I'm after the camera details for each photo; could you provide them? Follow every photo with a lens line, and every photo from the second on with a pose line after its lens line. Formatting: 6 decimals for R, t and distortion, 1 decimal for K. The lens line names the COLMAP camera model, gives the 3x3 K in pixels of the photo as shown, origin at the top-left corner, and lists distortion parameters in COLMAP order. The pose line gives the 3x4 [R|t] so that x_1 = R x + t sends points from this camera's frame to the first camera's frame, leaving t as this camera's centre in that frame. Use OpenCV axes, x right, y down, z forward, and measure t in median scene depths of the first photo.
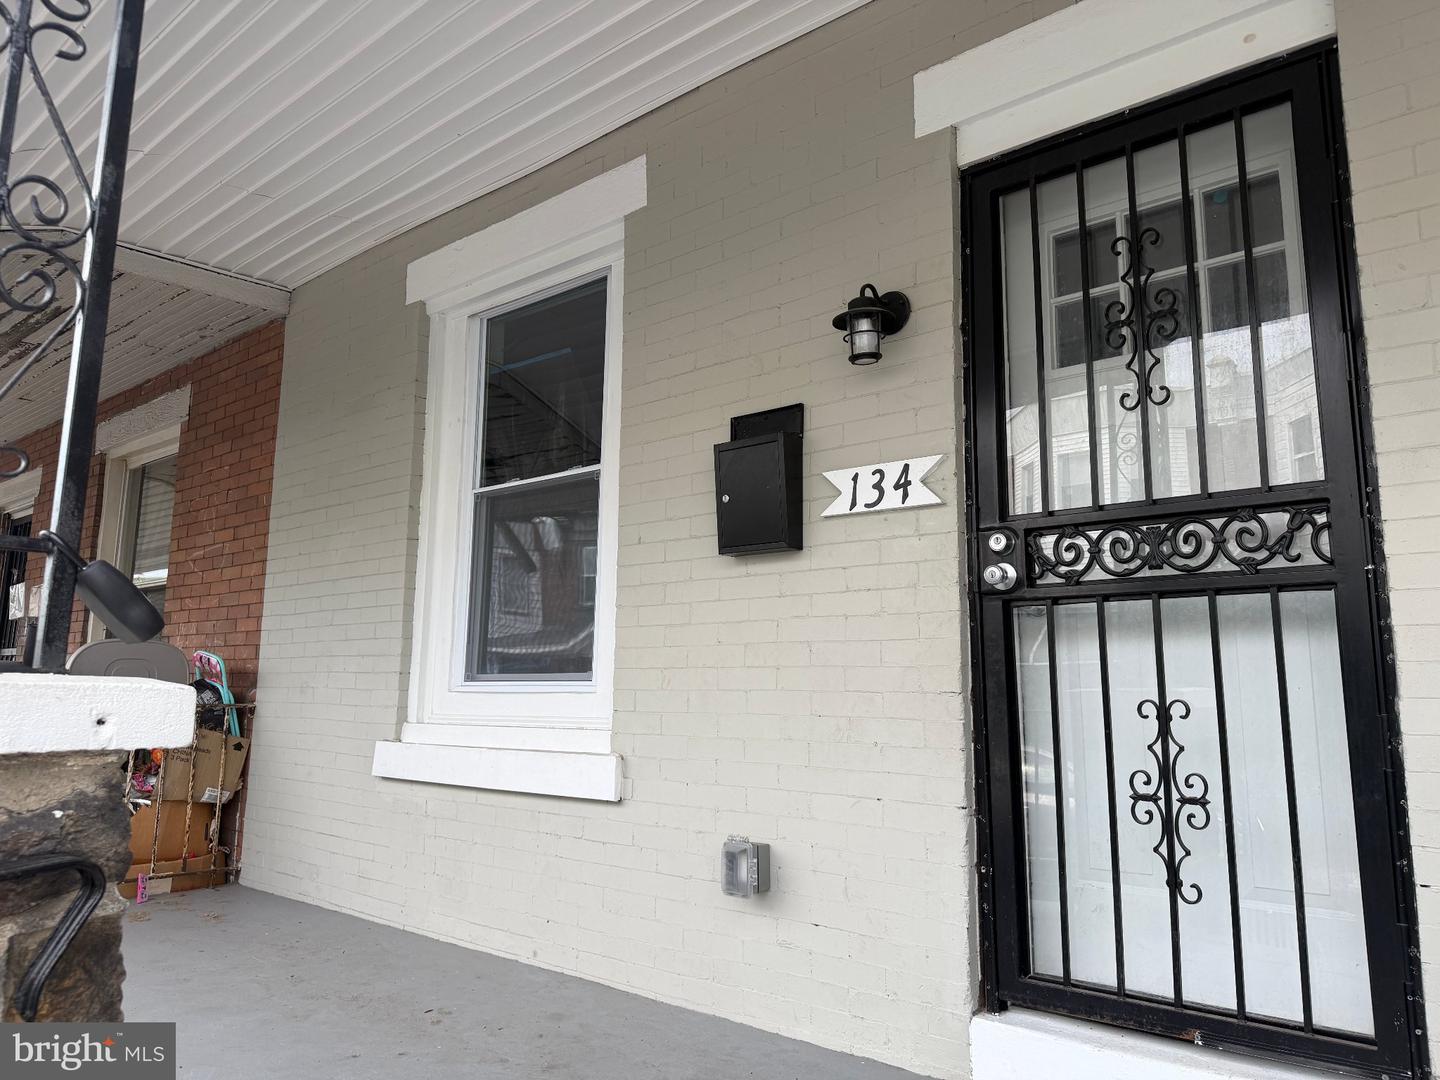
lens RADIAL K [[1026.7, 0, 725.4], [0, 1026.7, 538.5], [0, 0, 1]] dist [0.107812, -0.149059]
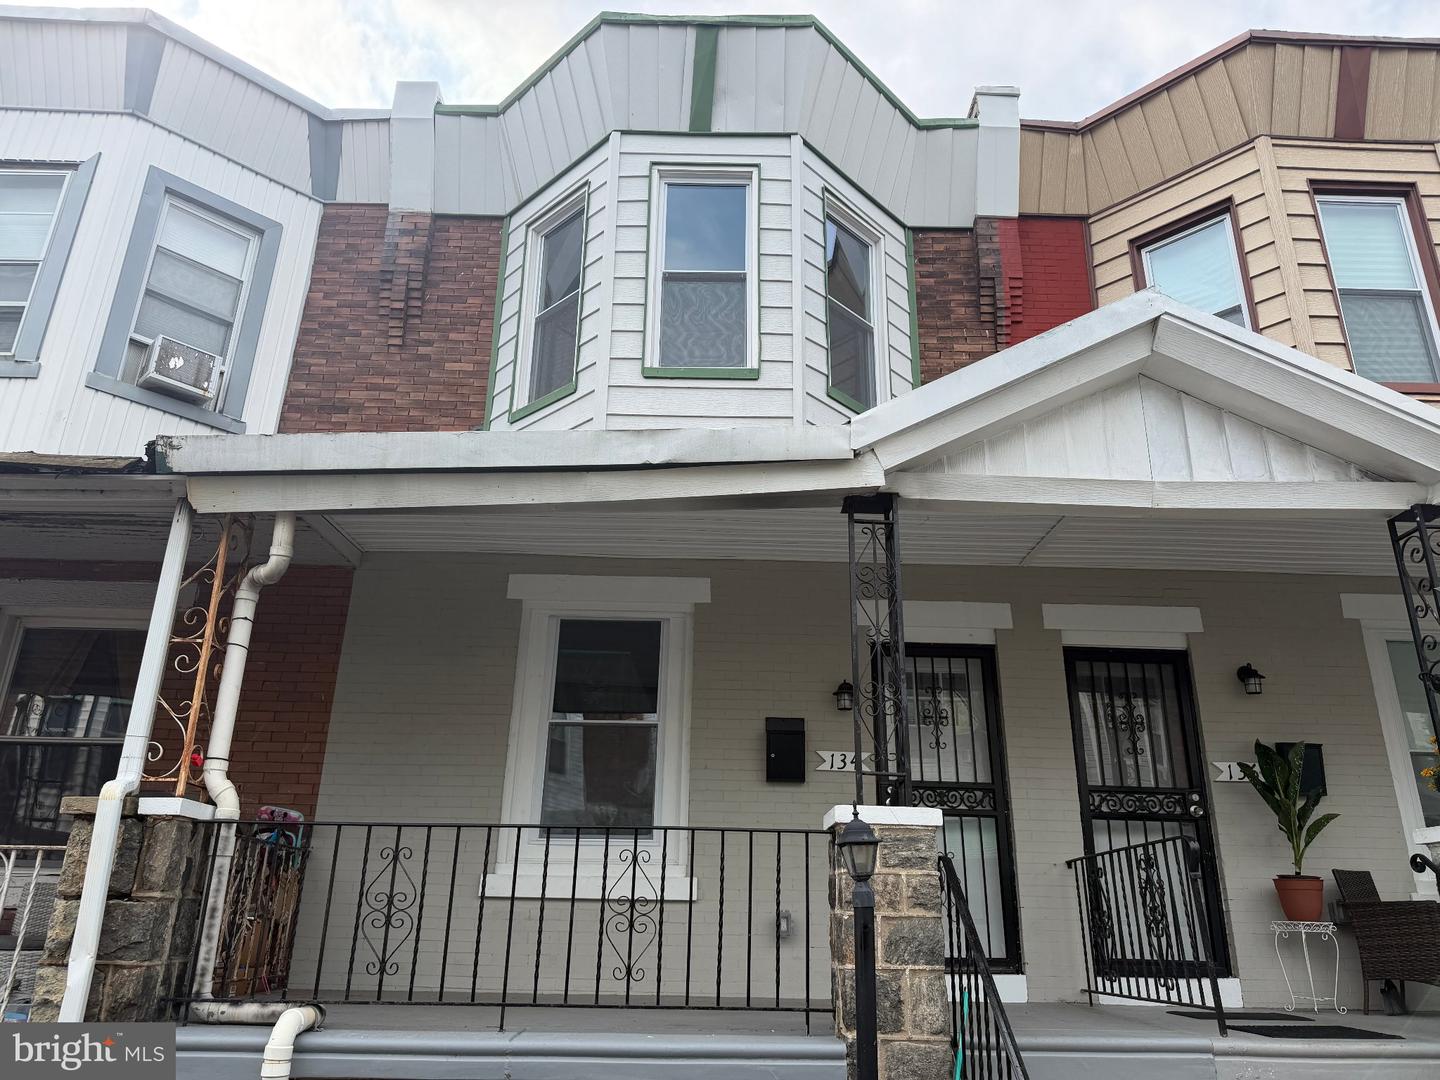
lens RADIAL K [[1026.2, 0, 740.7], [0, 1026.2, 543.9], [0, 0, 1]] dist [0.111633, -0.150552]
pose [[0.743916, 0.241025, 0.623294, -1.871127], [-0.112849, 0.964608, -0.238321, 0.071589], [-0.658676, 0.106953, 0.744787, -0.825860]]
